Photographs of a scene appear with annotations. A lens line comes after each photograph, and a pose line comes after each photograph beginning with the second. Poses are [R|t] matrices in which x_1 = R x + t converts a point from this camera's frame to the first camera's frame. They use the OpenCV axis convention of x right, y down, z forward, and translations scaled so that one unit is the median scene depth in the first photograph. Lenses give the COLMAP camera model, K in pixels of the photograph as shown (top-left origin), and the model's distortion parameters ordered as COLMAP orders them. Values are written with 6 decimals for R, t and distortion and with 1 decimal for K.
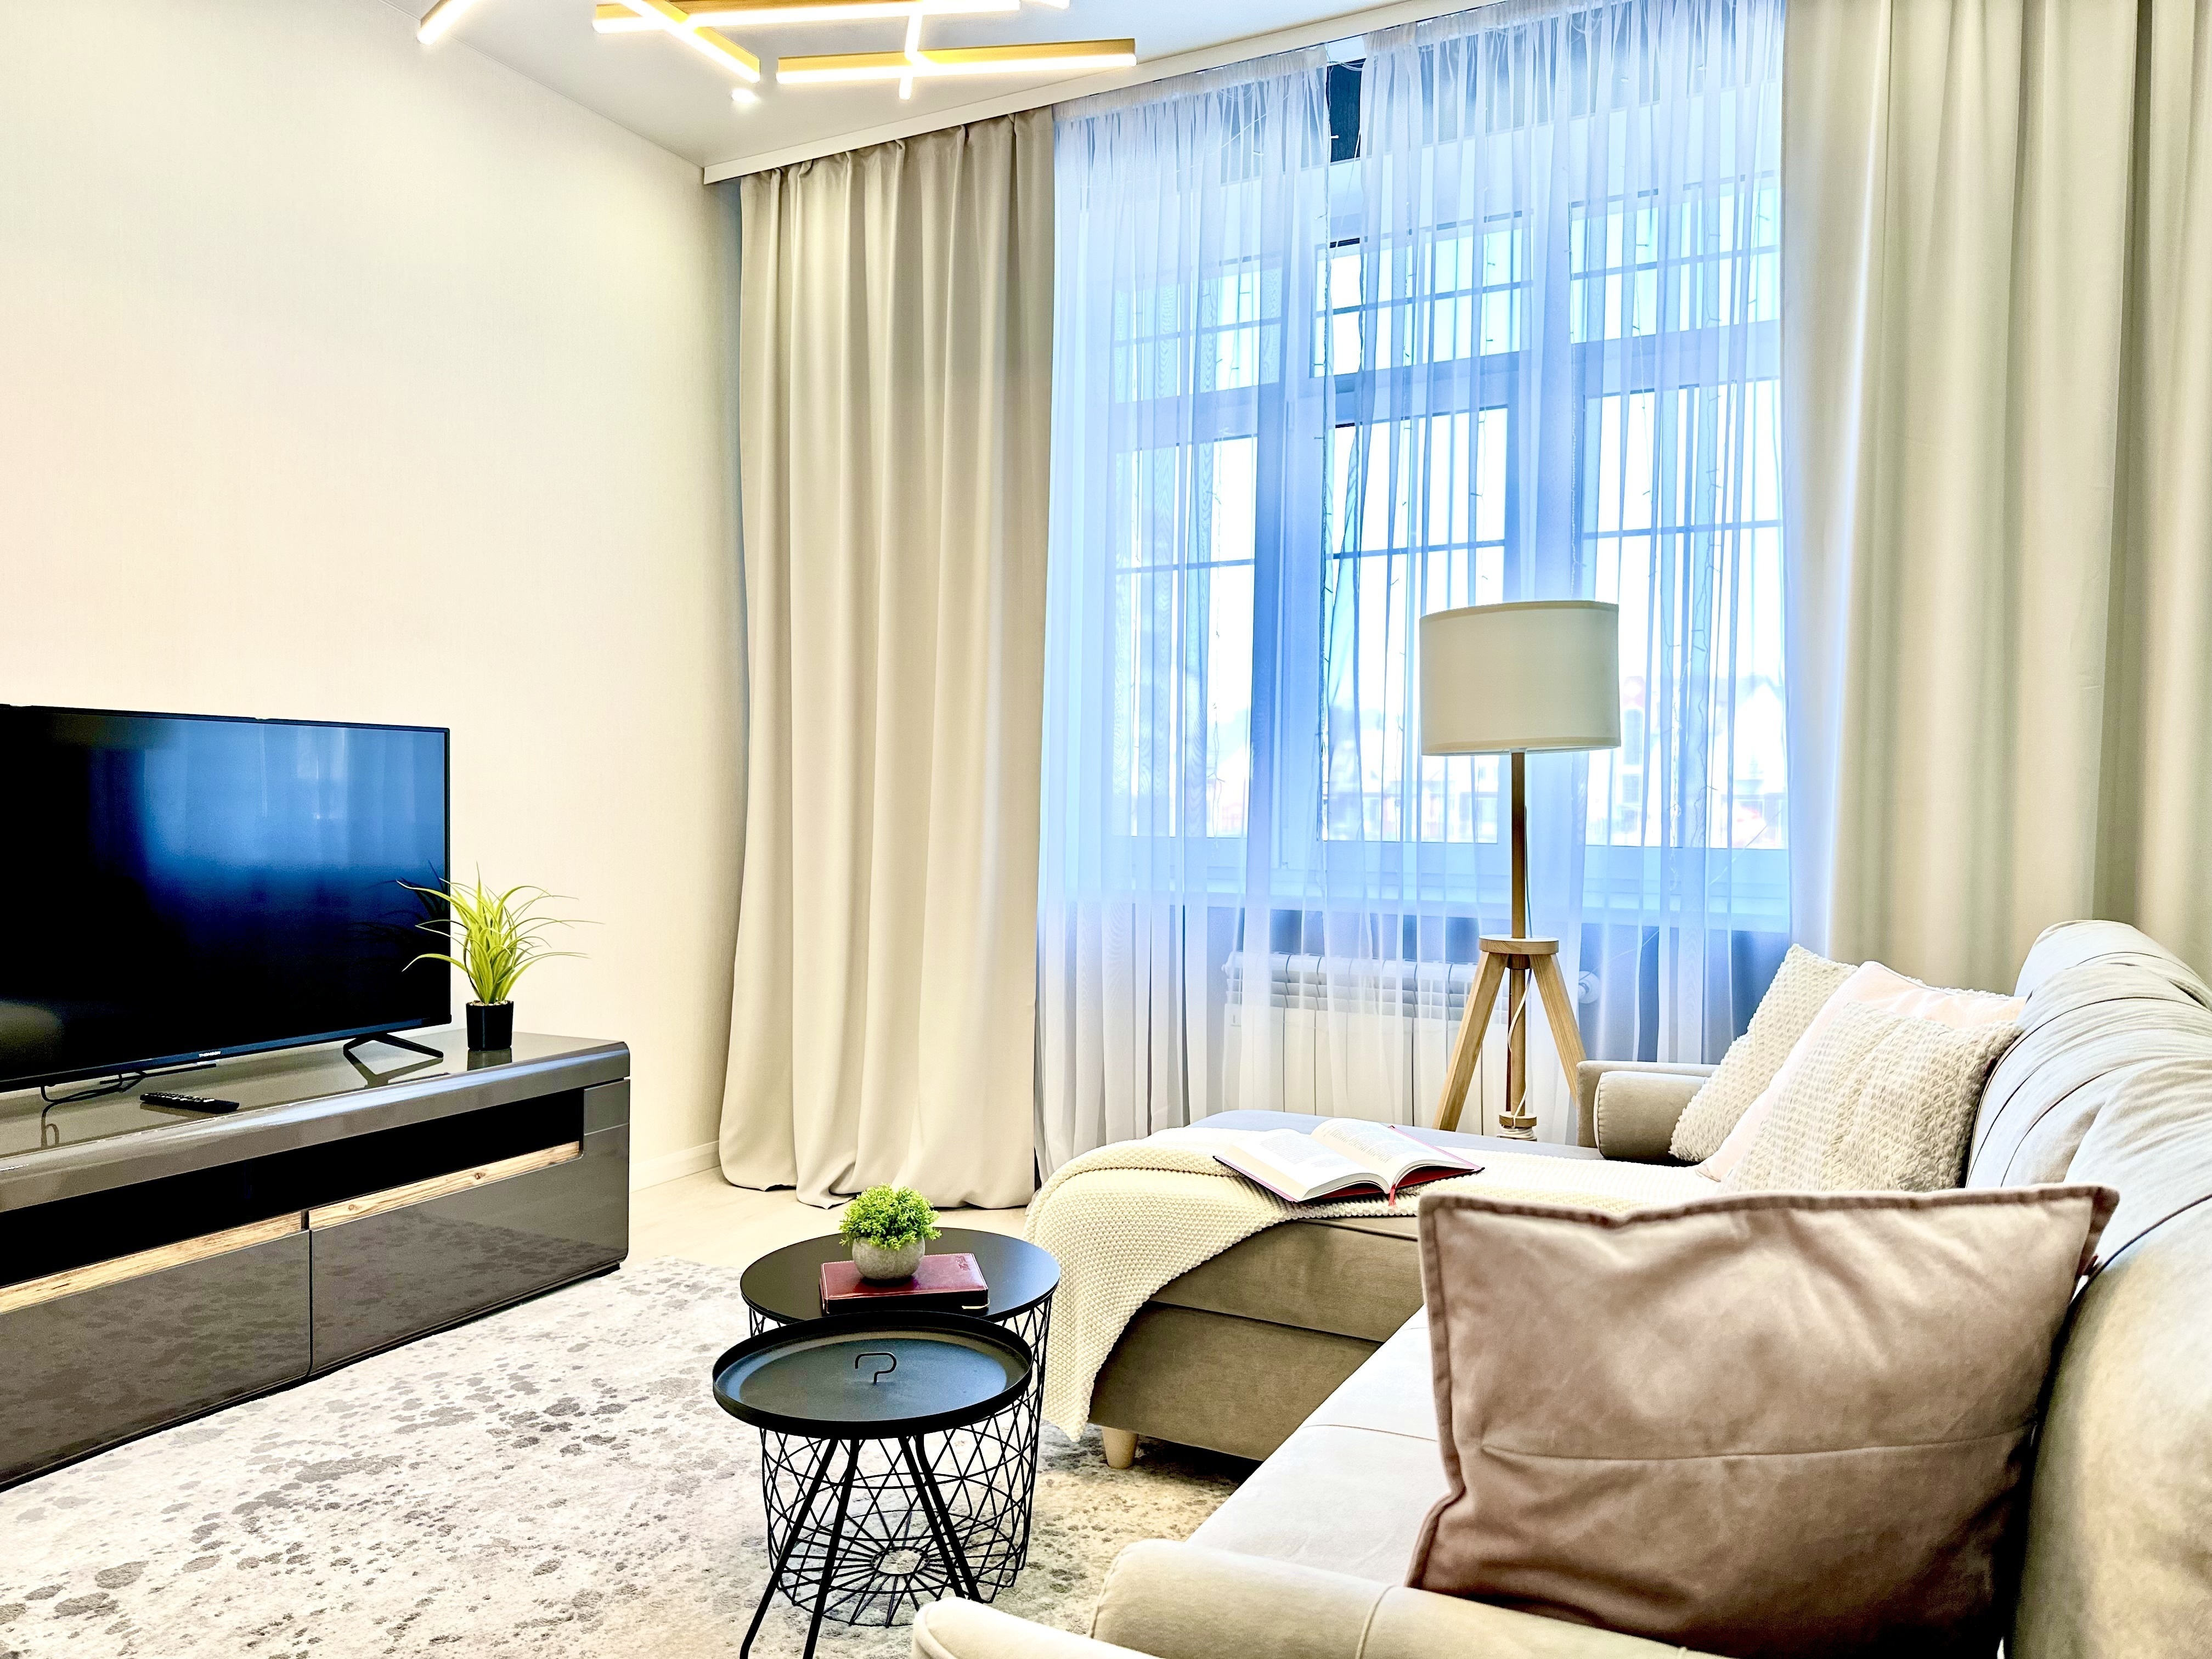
lens RADIAL K [[1555.6, 0, 1106.0], [0, 1555.6, 829.5], [0, 0, 1]] dist [-0.002972, 0.000167]
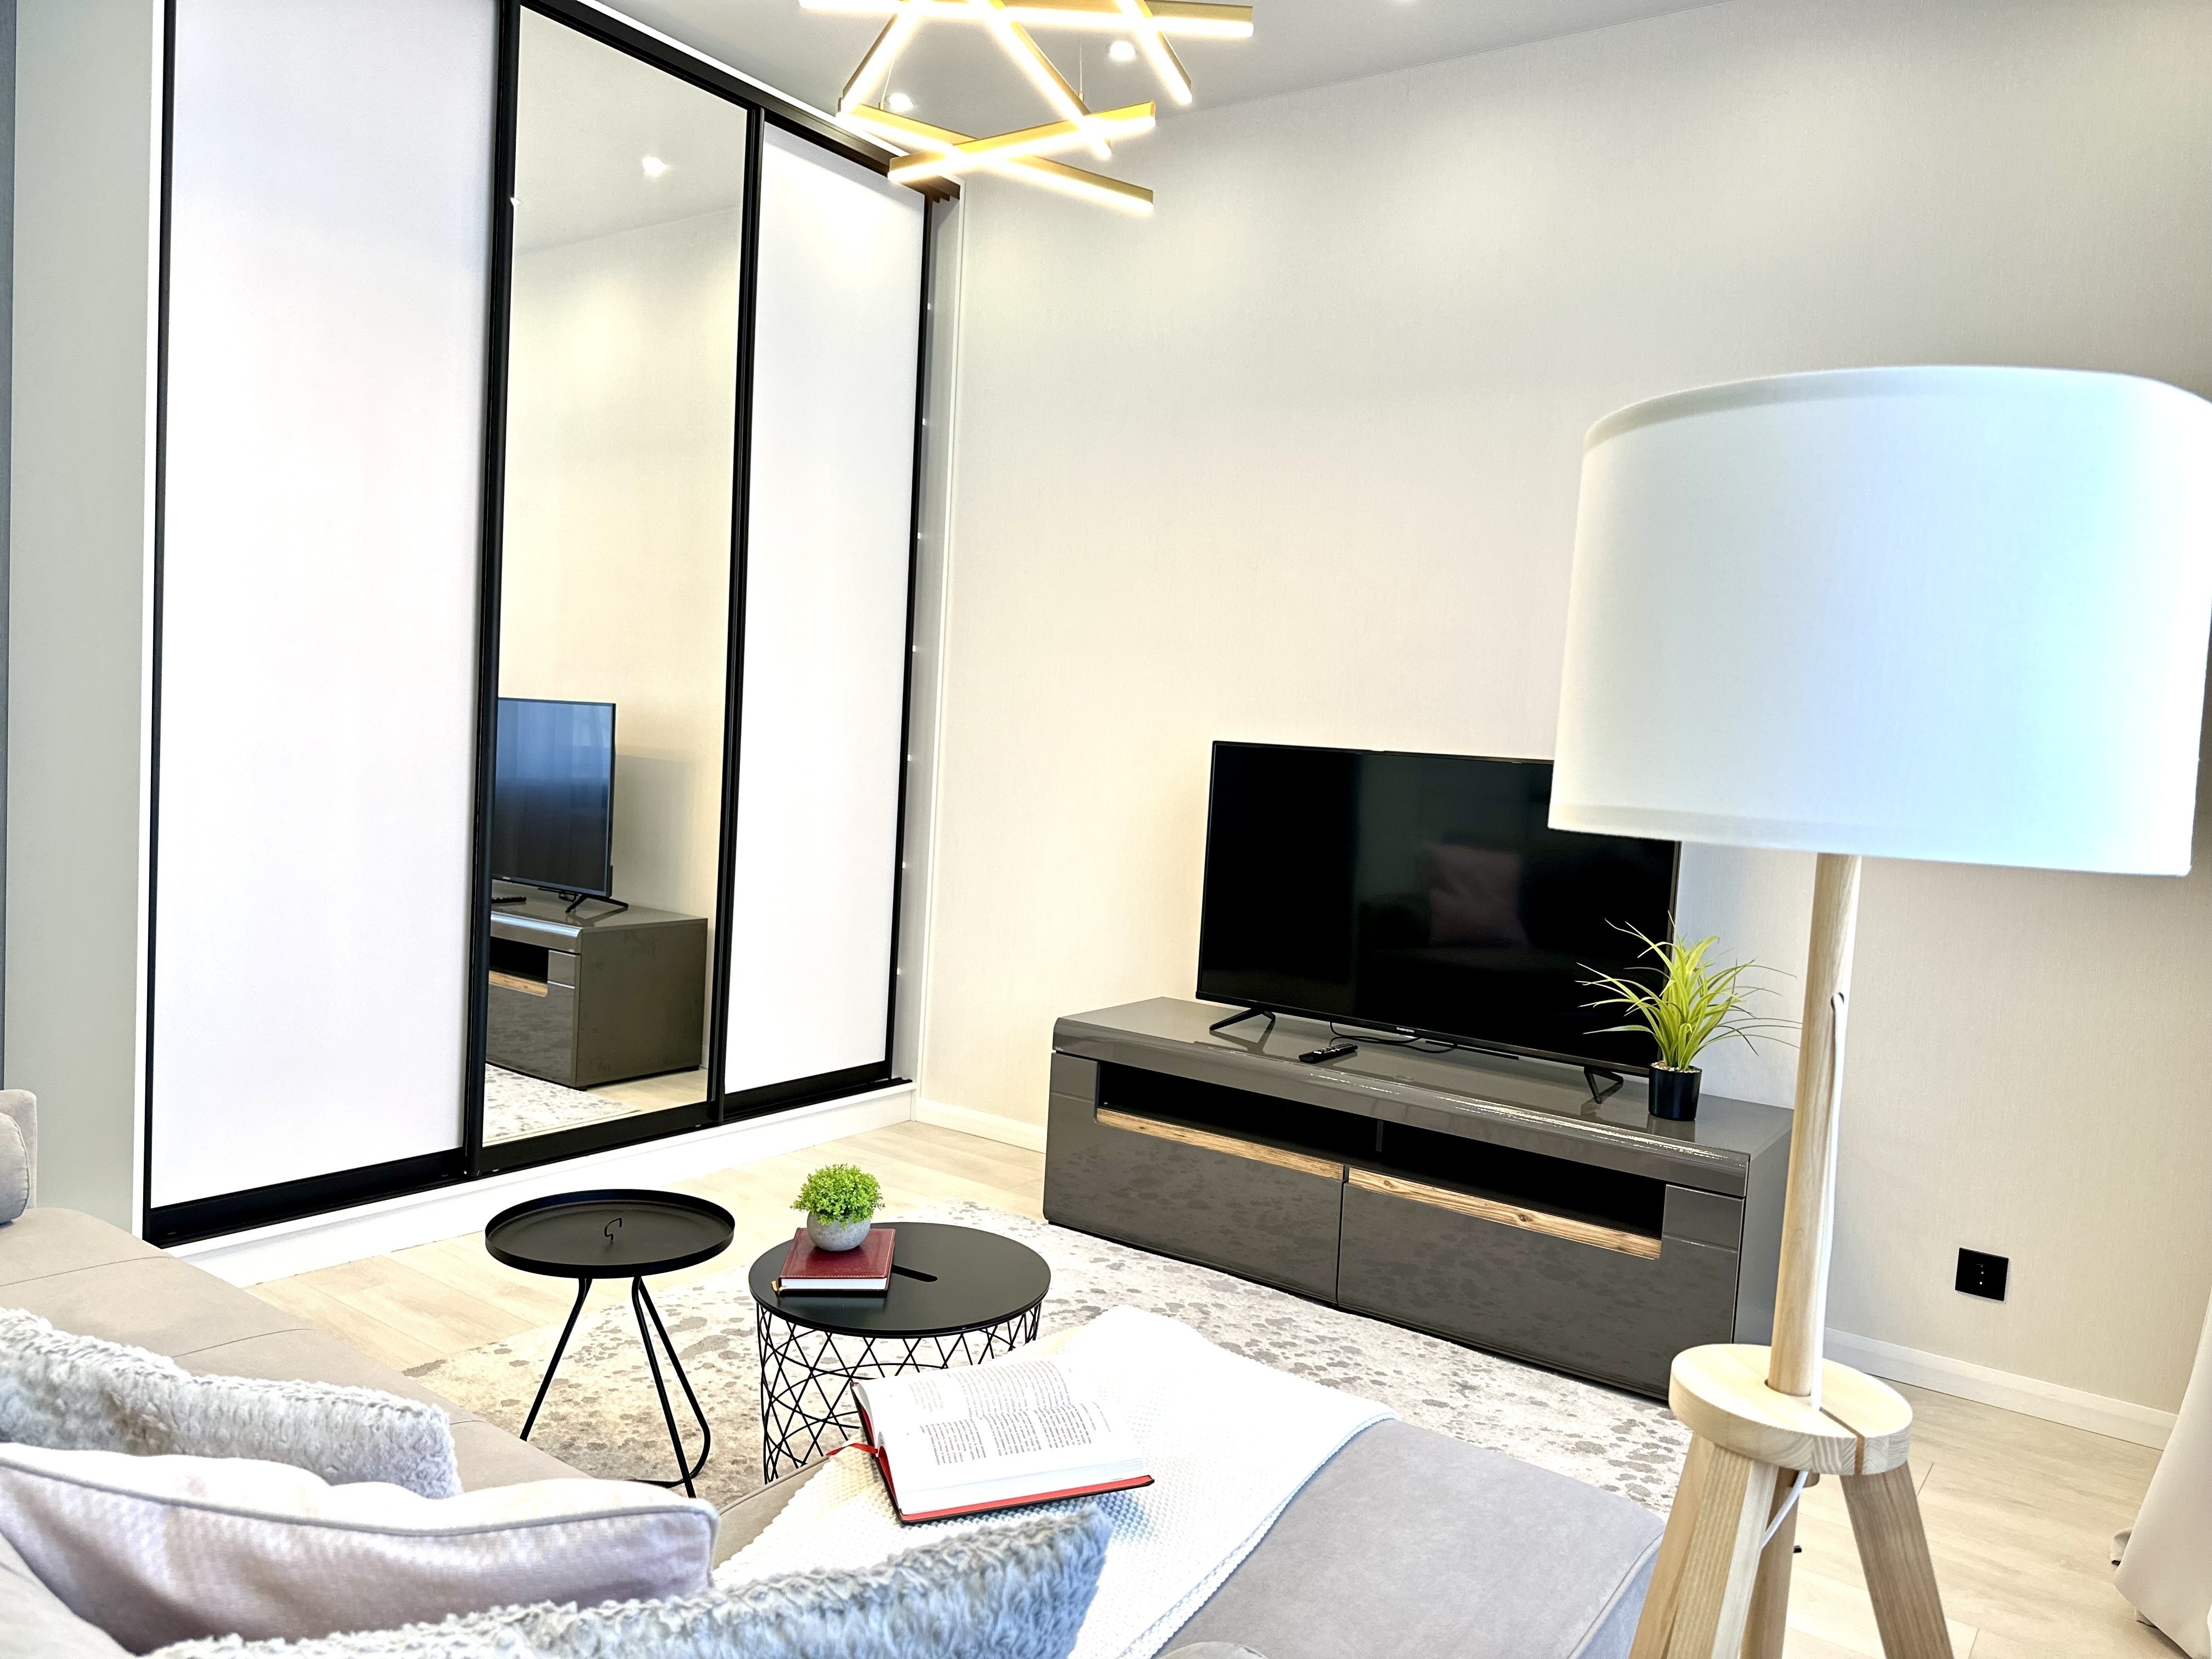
lens RADIAL K [[1555.6, 0, 1106.0], [0, 1555.6, 829.5], [0, 0, 1]] dist [-0.002972, 0.000167]
pose [[-0.129626, 0.051650, -0.990217, 0.623828], [-0.090162, 0.993891, 0.063644, -0.062145], [0.987455, 0.097530, -0.124177, 0.889170]]
